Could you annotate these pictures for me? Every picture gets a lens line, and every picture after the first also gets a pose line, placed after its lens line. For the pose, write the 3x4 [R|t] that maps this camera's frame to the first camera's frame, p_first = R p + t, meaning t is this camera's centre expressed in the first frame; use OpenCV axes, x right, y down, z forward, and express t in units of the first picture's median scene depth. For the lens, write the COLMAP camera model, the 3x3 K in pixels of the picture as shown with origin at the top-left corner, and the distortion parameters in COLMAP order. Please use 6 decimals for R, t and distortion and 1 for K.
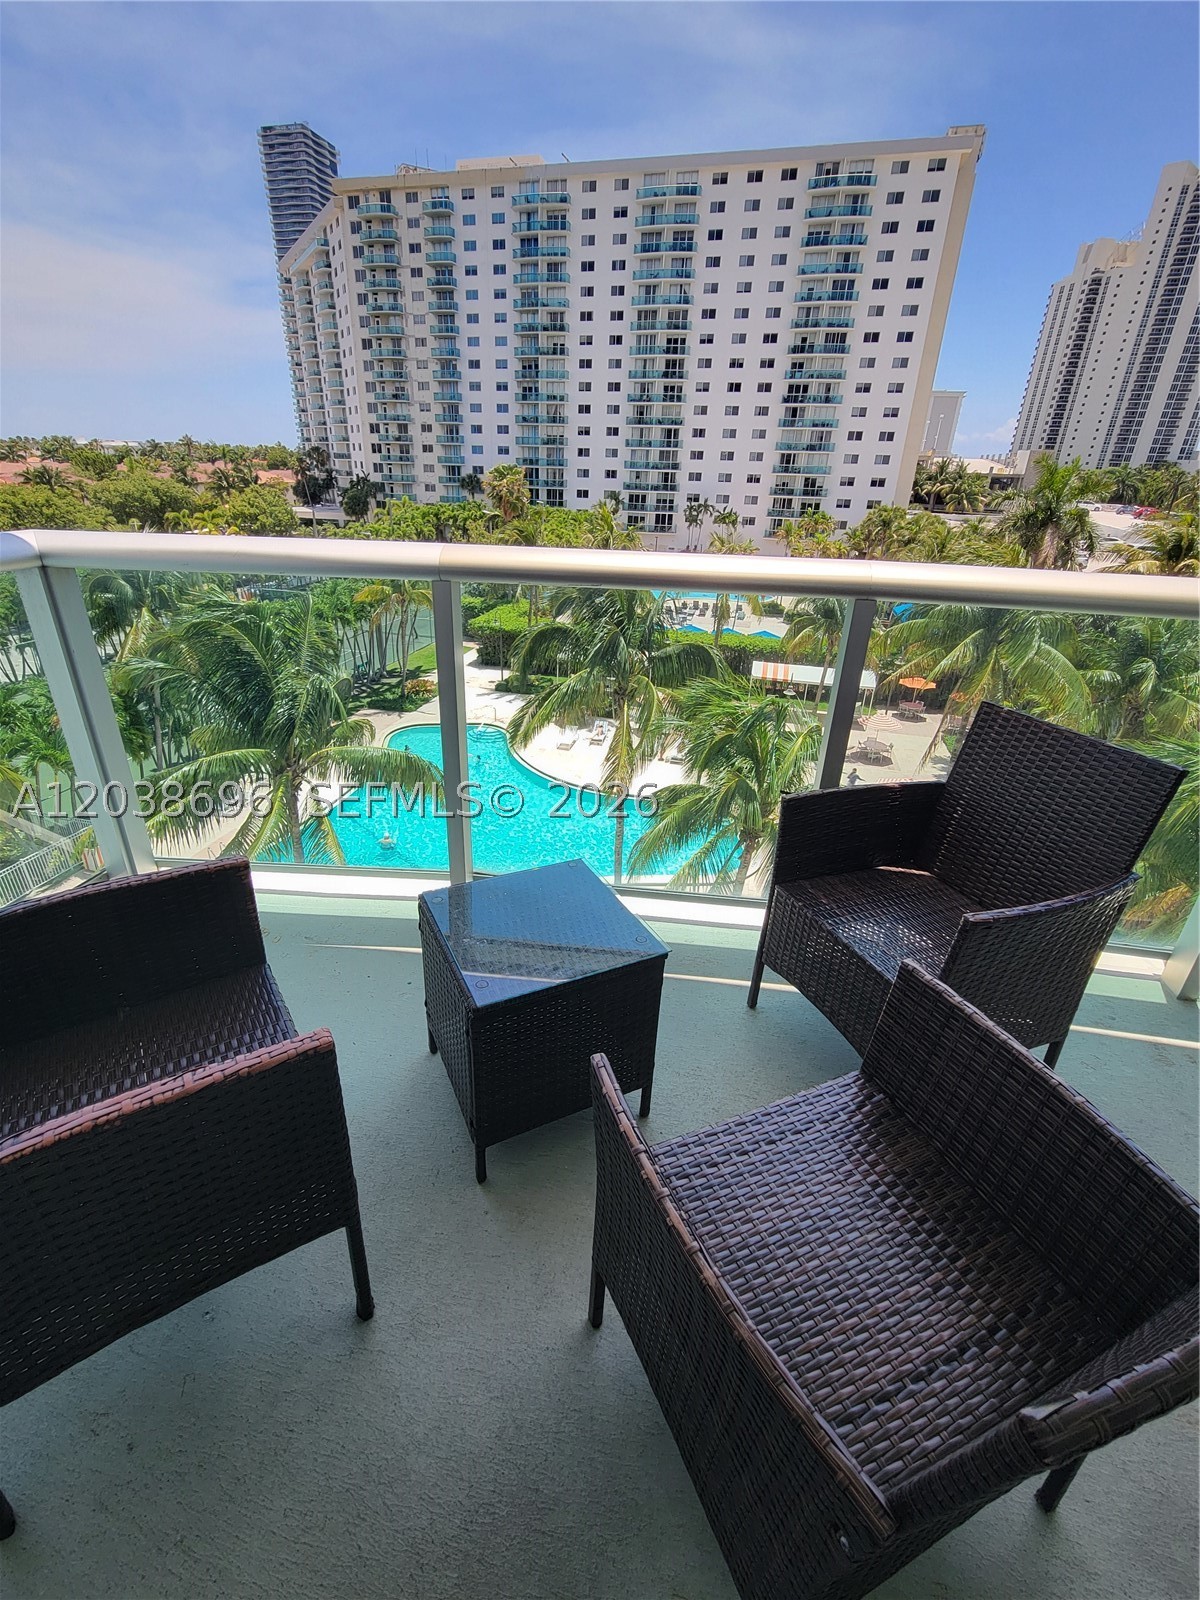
lens RADIAL K [[703.7, 0, 591.4], [0, 703.7, 792.4], [0, 0, 1]] dist [-0.000541, 0.000036]
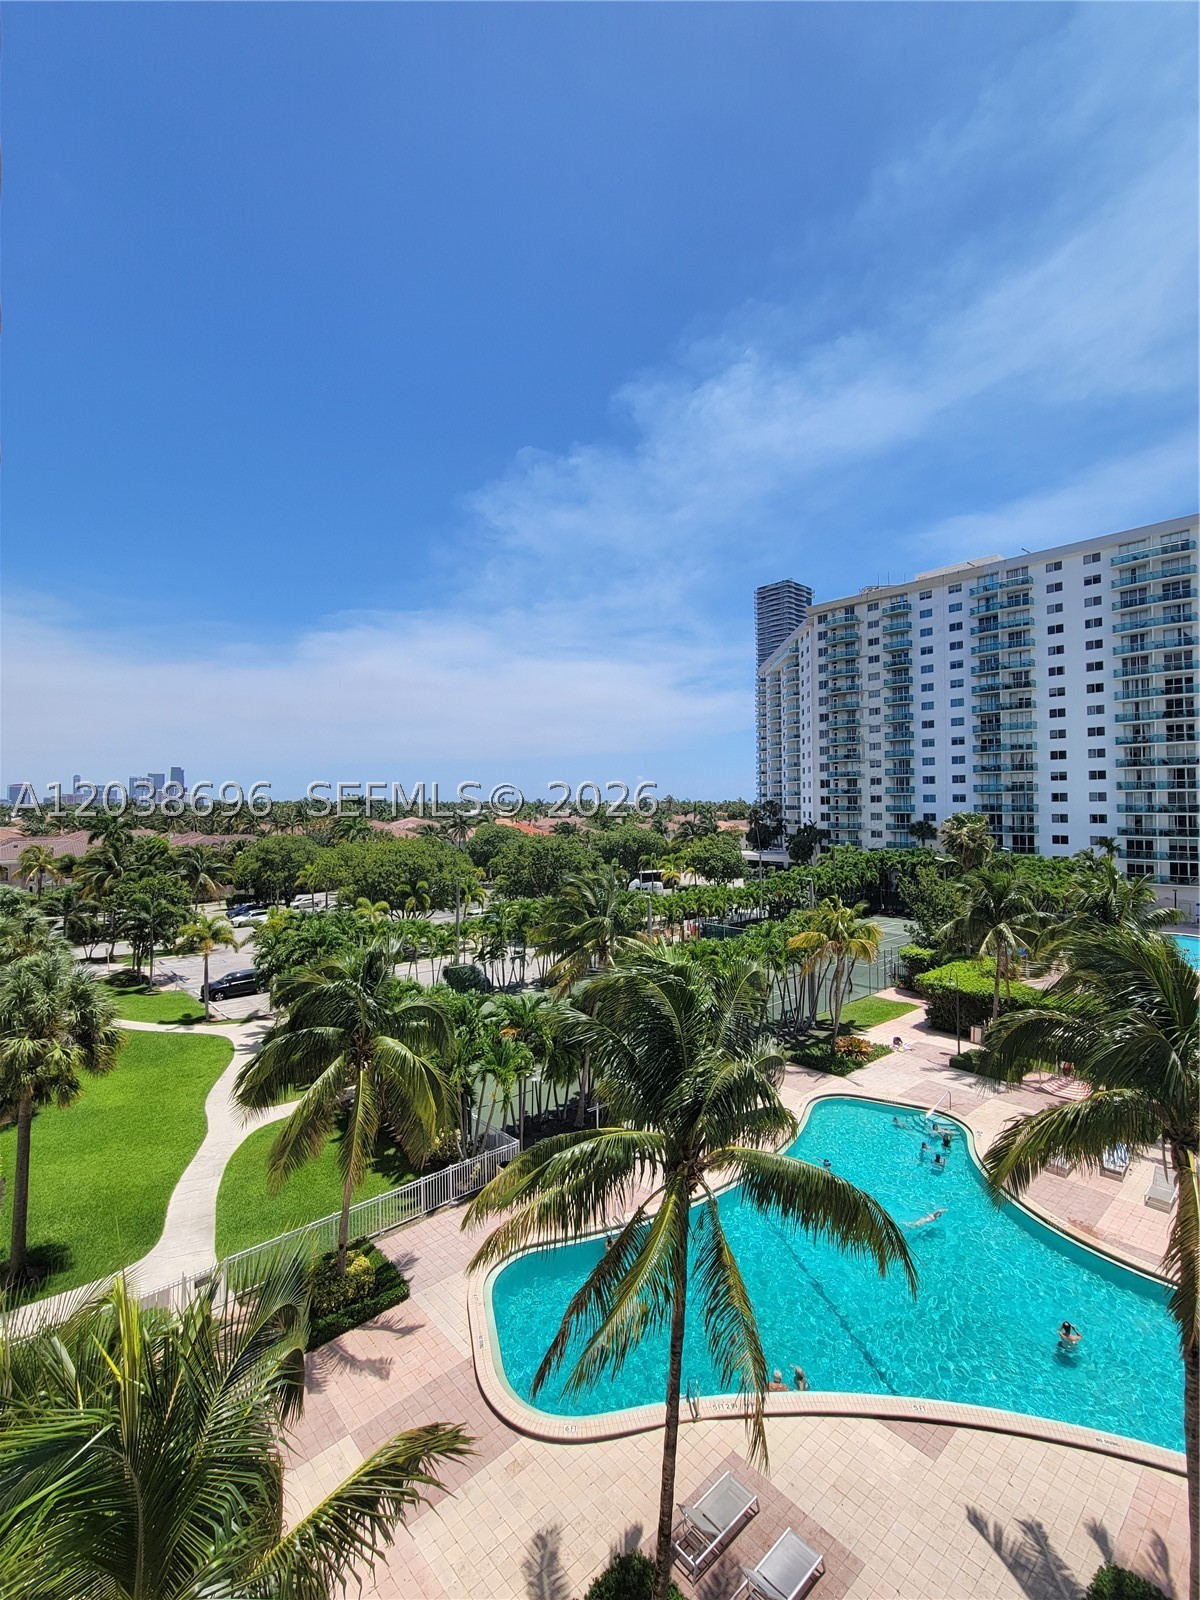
lens RADIAL K [[655.2, 0, 600.4], [0, 655.2, 774.3], [0, 0, 1]] dist [0.000352, -0.001145]
pose [[0.824117, -0.050908, -0.564127, -0.023487], [-0.220061, 0.888938, -0.401700, -0.049503], [0.521924, 0.455190, 0.721386, 0.085895]]
